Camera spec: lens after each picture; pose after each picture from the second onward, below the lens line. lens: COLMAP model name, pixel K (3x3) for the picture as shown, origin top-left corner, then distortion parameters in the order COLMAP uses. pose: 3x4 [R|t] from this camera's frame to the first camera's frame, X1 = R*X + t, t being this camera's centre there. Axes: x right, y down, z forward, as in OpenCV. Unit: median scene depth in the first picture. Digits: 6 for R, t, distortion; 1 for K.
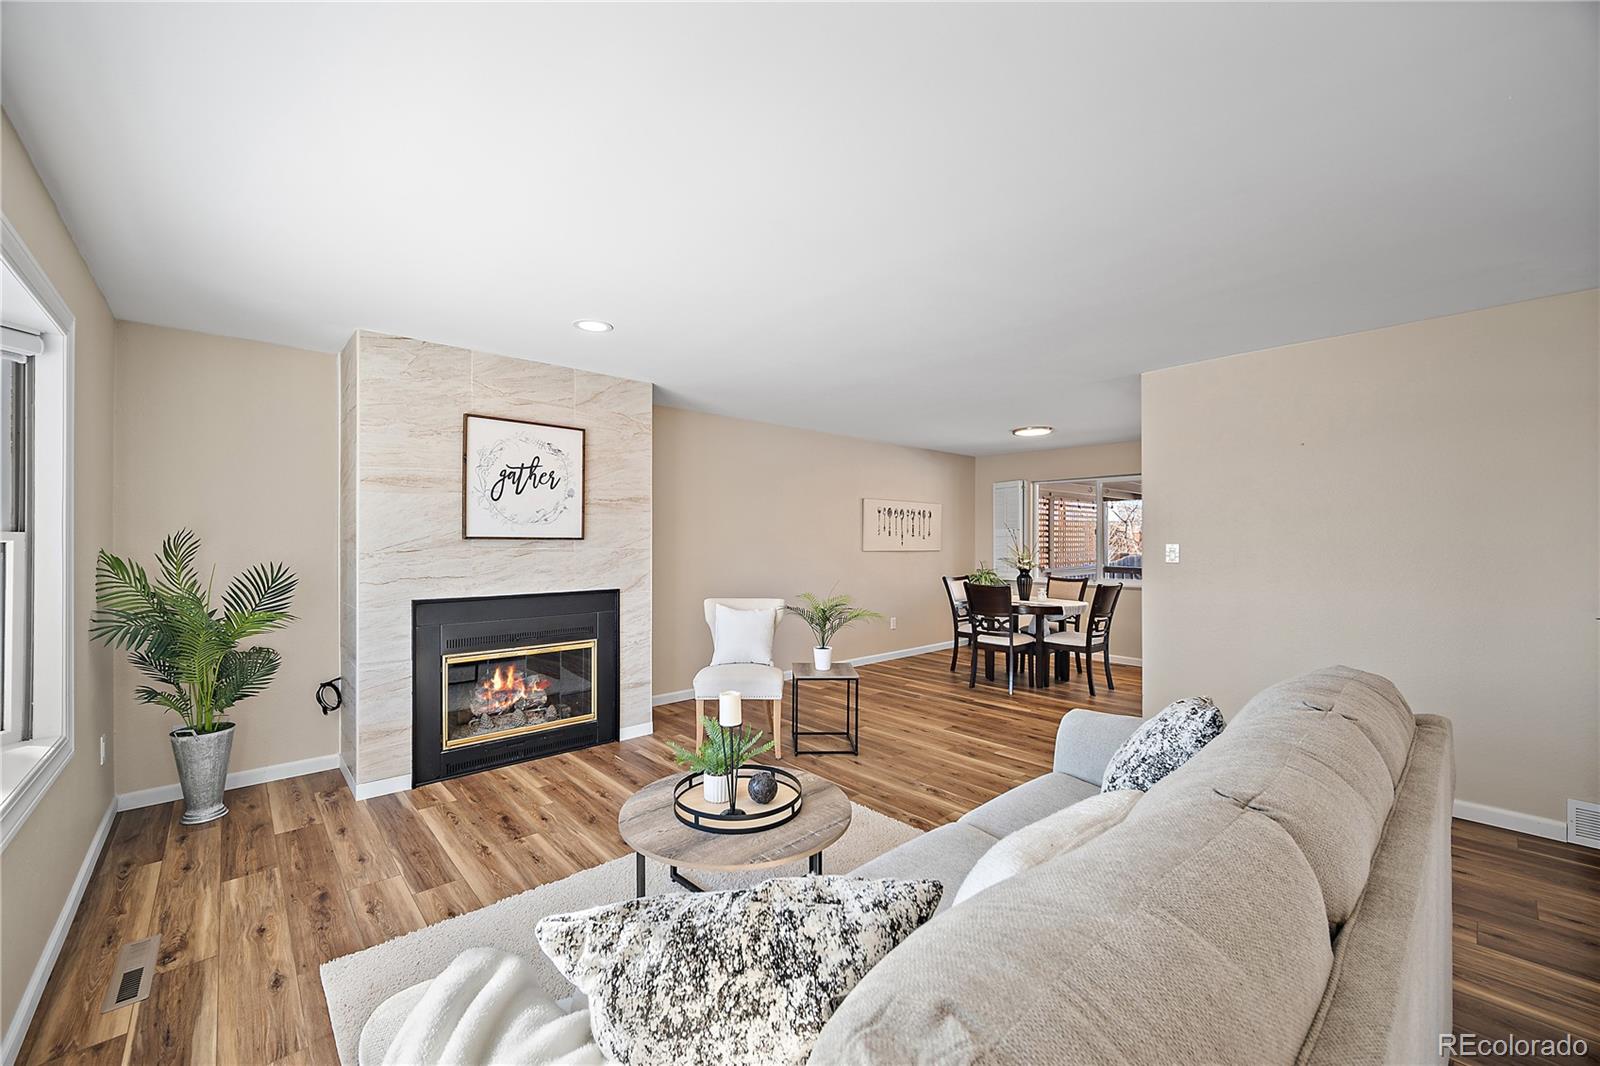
lens RADIAL K [[638.2, 0, 799.7], [0, 638.2, 531.7], [0, 0, 1]] dist [-0.001873, -0.000186]
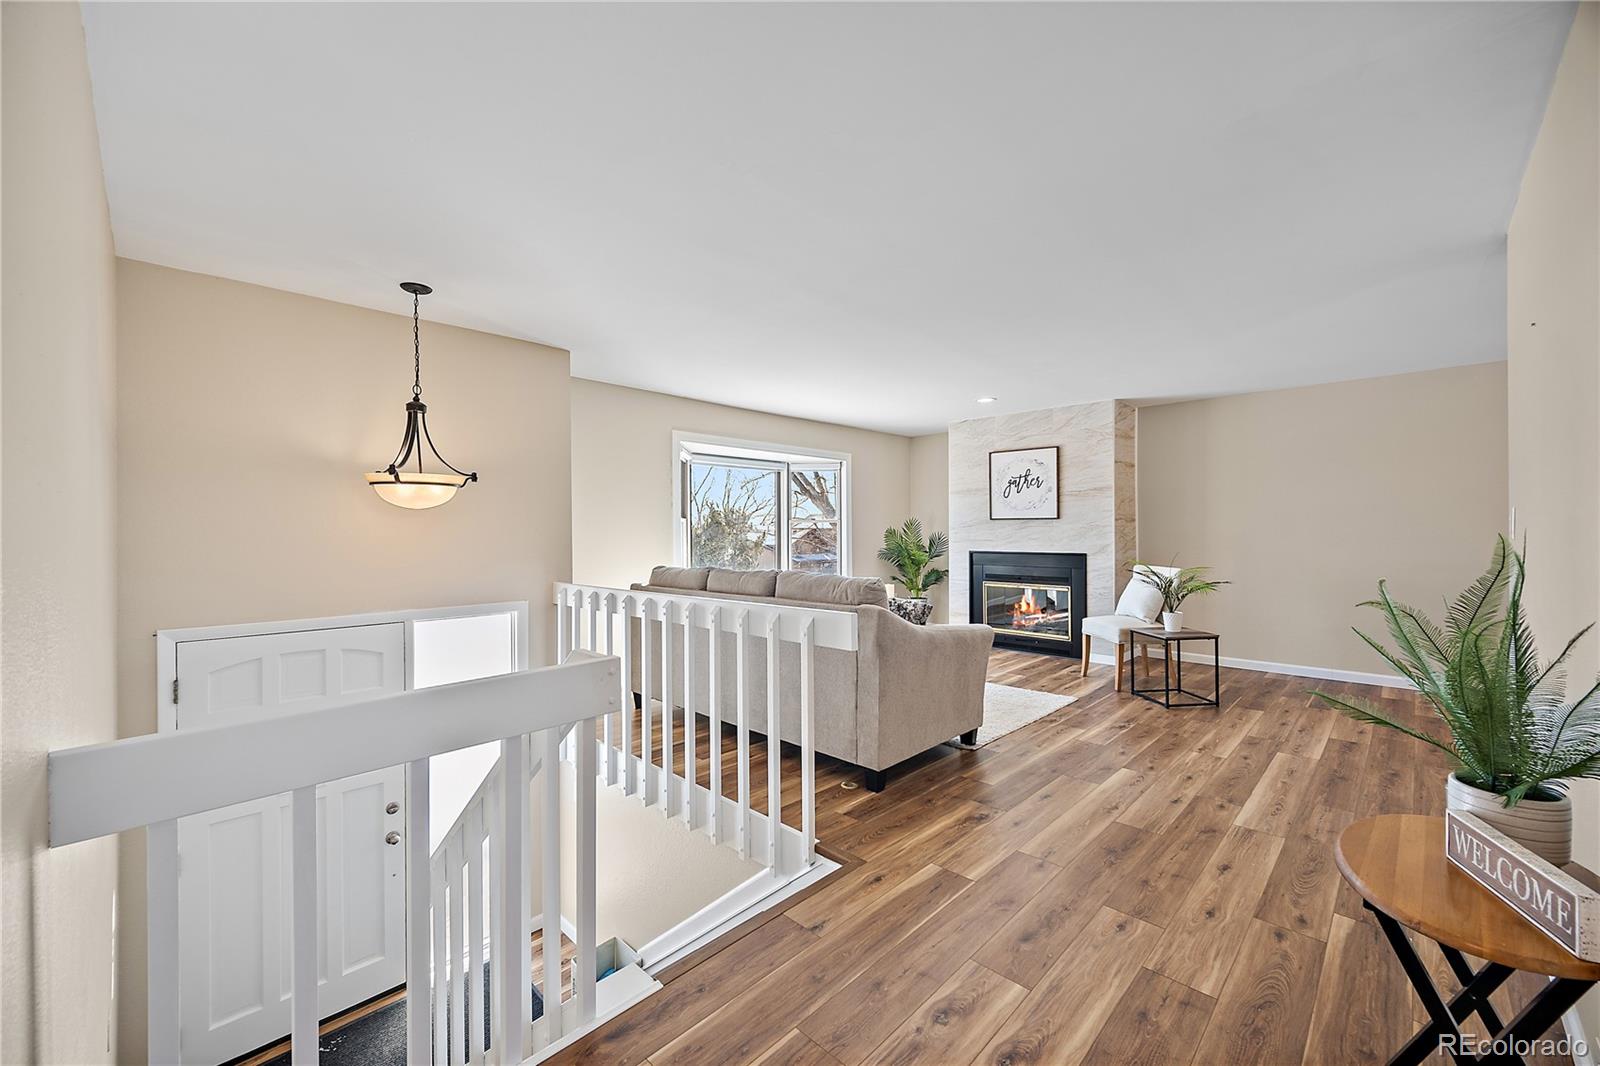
lens RADIAL K [[638.2, 0, 795.5], [0, 638.2, 527.5], [0, 0, 1]] dist [-0.001873, -0.000186]
pose [[0.053098, -0.008059, -0.998557, 1.101074], [0.018690, 0.999800, -0.007076, 0.030825], [0.998414, -0.018288, 0.053238, 0.285780]]
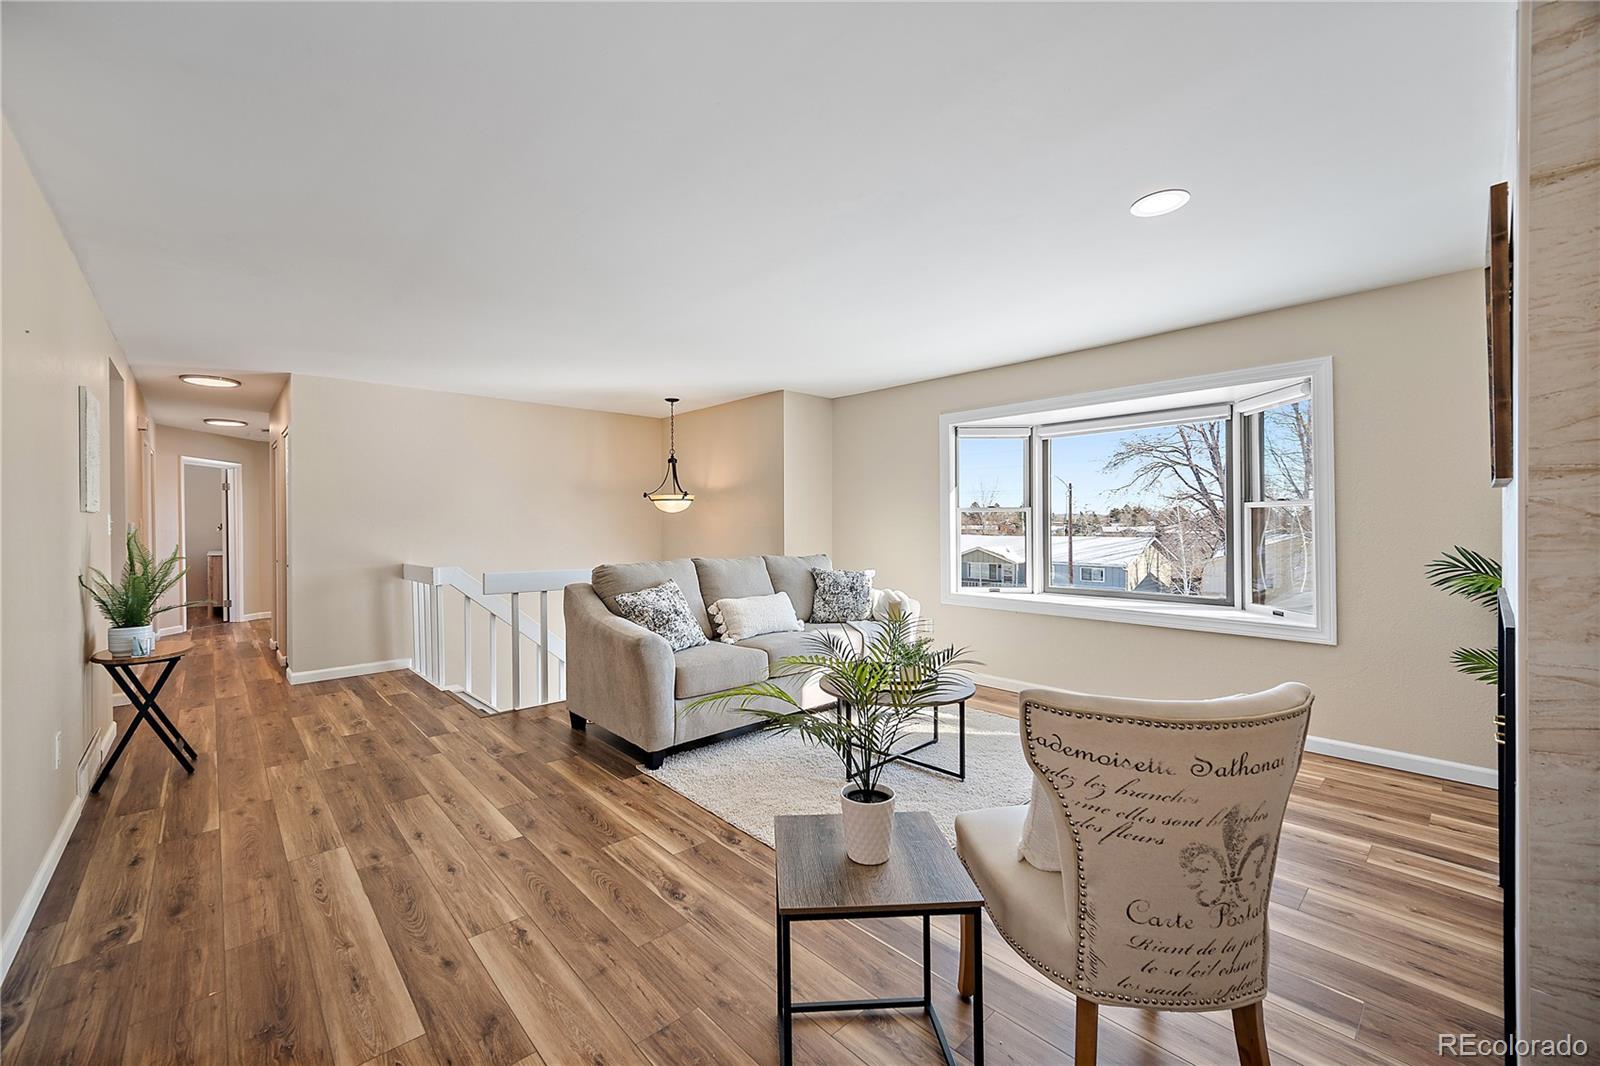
lens RADIAL K [[638.2, 0, 780.2], [0, 638.2, 527.1], [0, 0, 1]] dist [-0.001873, -0.000186]
pose [[-0.999887, 0.003149, 0.014732, 0.078146], [0.003010, 0.999951, -0.009433, 0.041729], [-0.014761, -0.009388, -0.999847, 1.332976]]
